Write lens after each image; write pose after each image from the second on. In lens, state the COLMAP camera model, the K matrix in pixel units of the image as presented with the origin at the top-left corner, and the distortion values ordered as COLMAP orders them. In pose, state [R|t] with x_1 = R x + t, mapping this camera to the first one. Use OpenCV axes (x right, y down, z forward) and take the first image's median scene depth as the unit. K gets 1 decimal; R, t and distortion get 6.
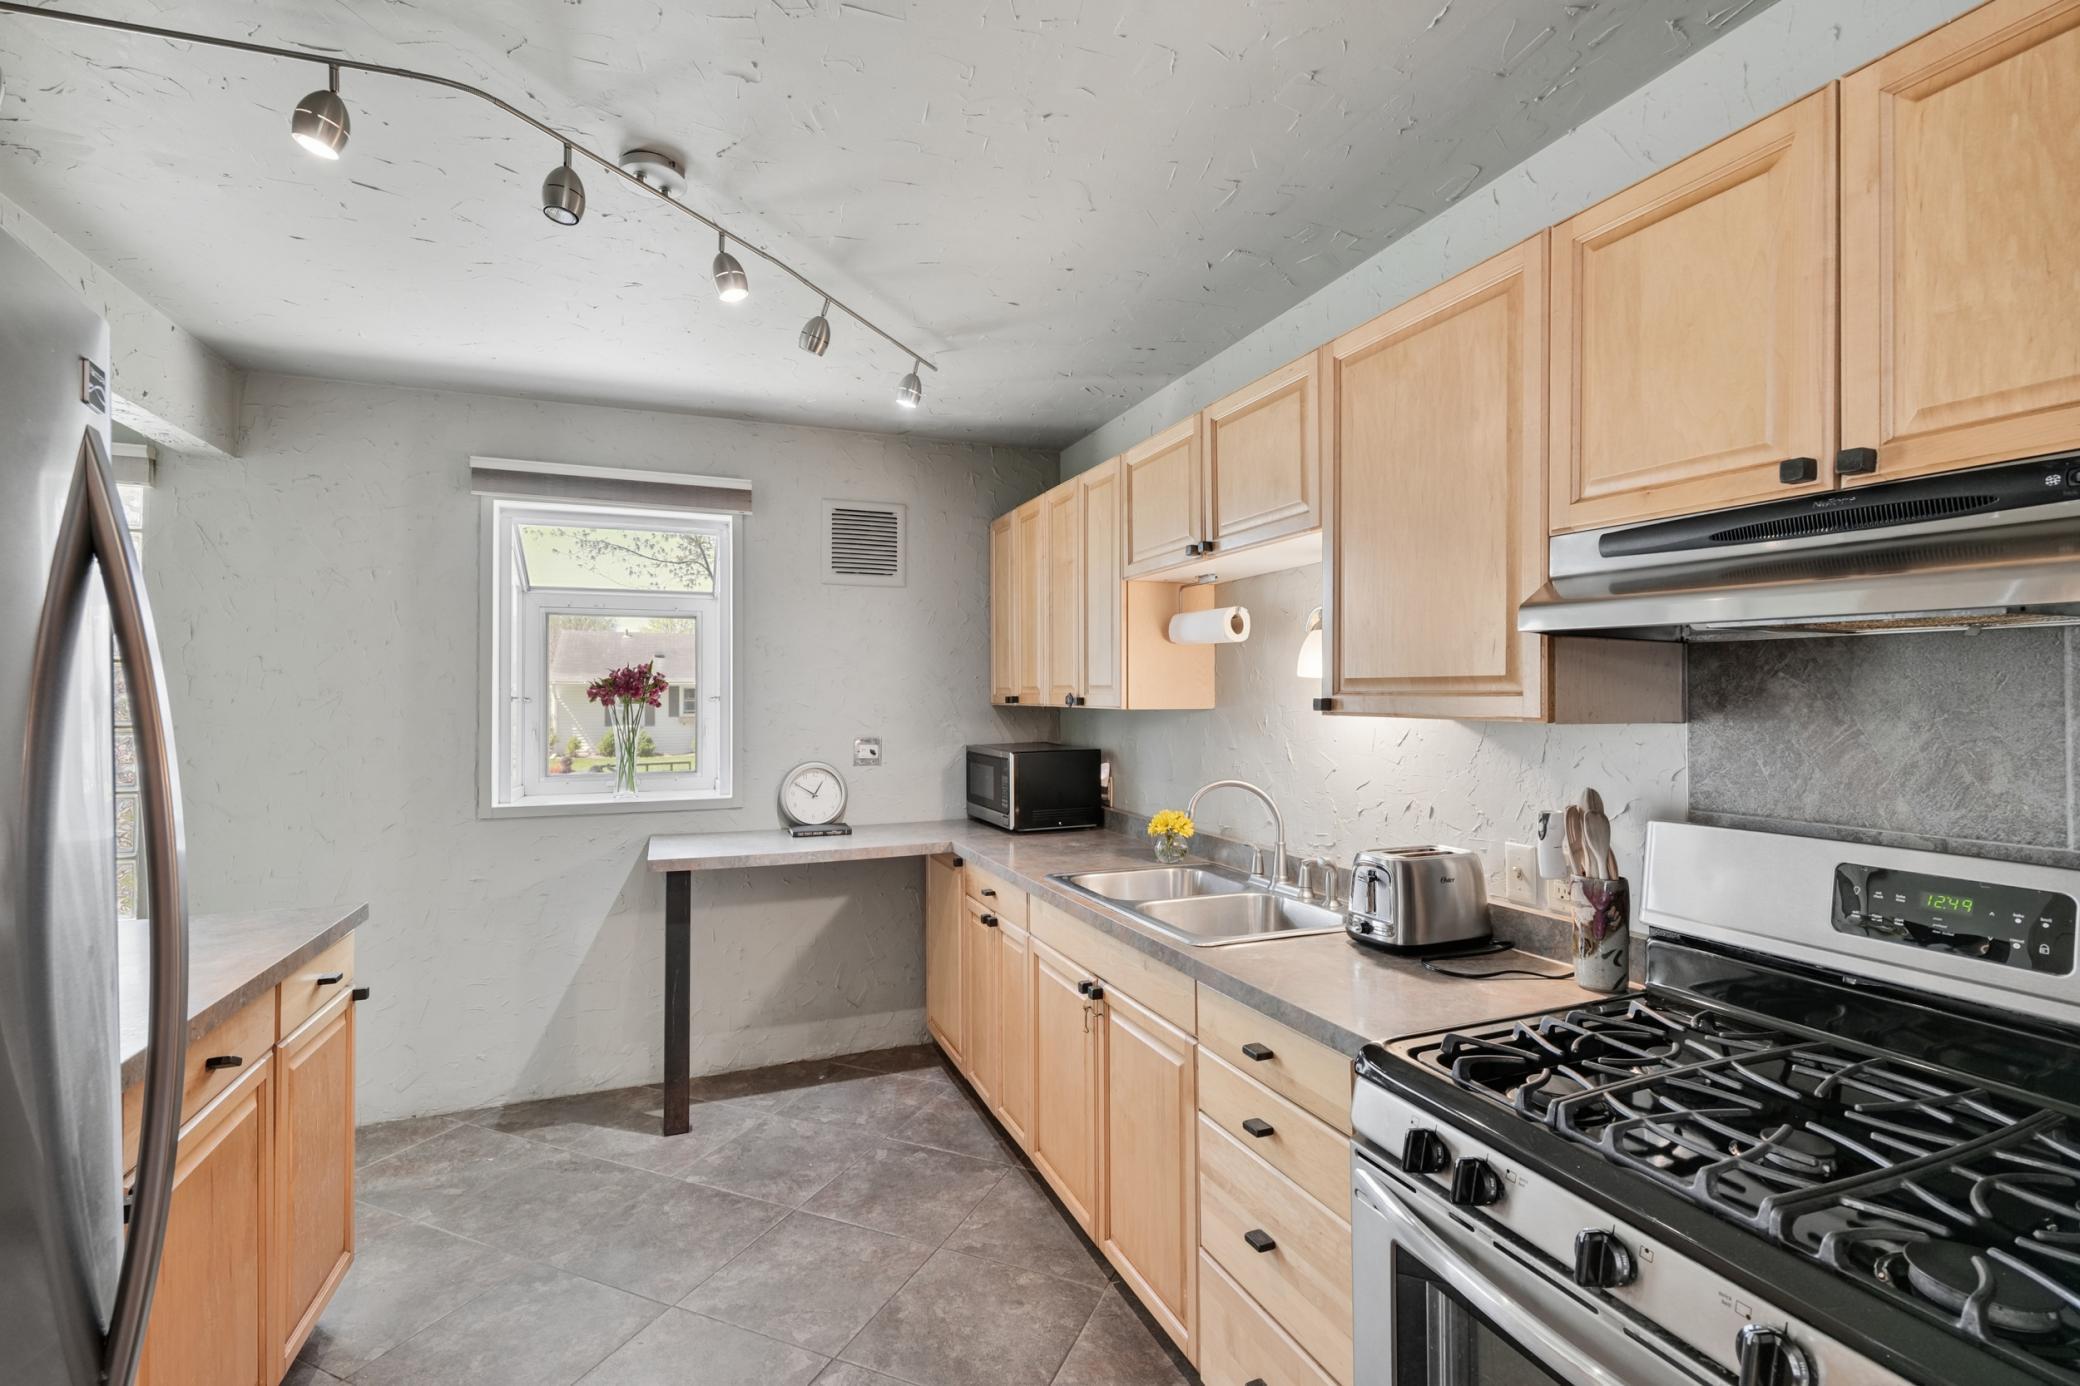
lens RADIAL K [[948.0, 0, 1027.8], [0, 948.0, 688.7], [0, 0, 1]] dist [-0.001273, -0.000176]
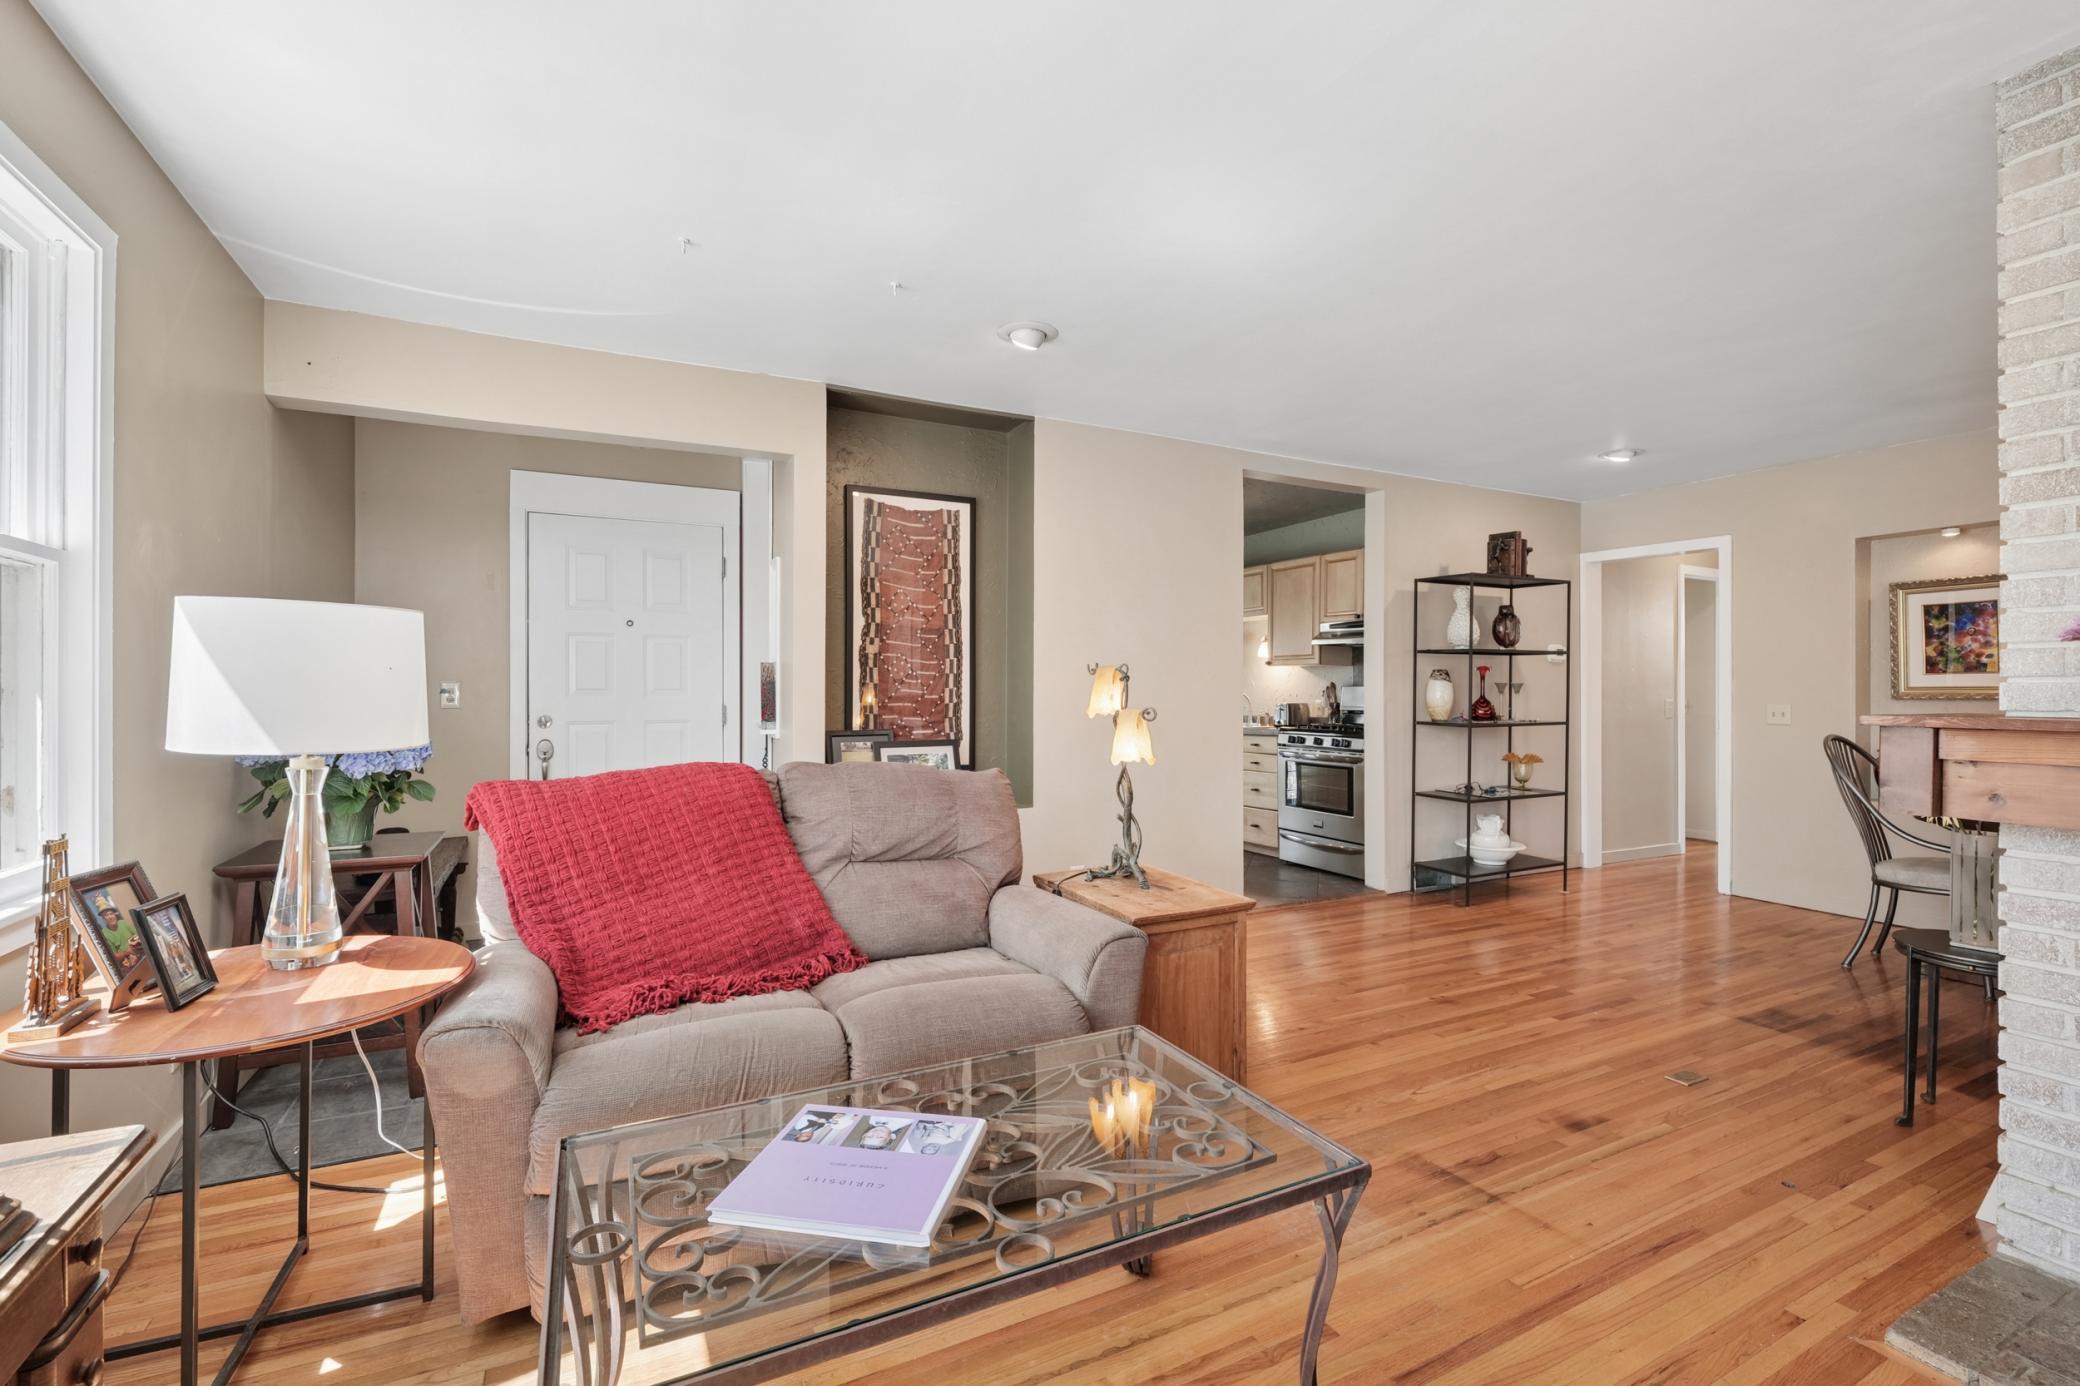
lens RADIAL K [[948.0, 0, 1027.8], [0, 948.0, 688.7], [0, 0, 1]] dist [-0.001273, -0.000176]
pose [[0.994599, 0.001900, 0.103777, -1.284244], [-0.002278, 0.999991, 0.003521, 0.134274], [-0.103769, -0.003739, 0.994594, -3.300626]]
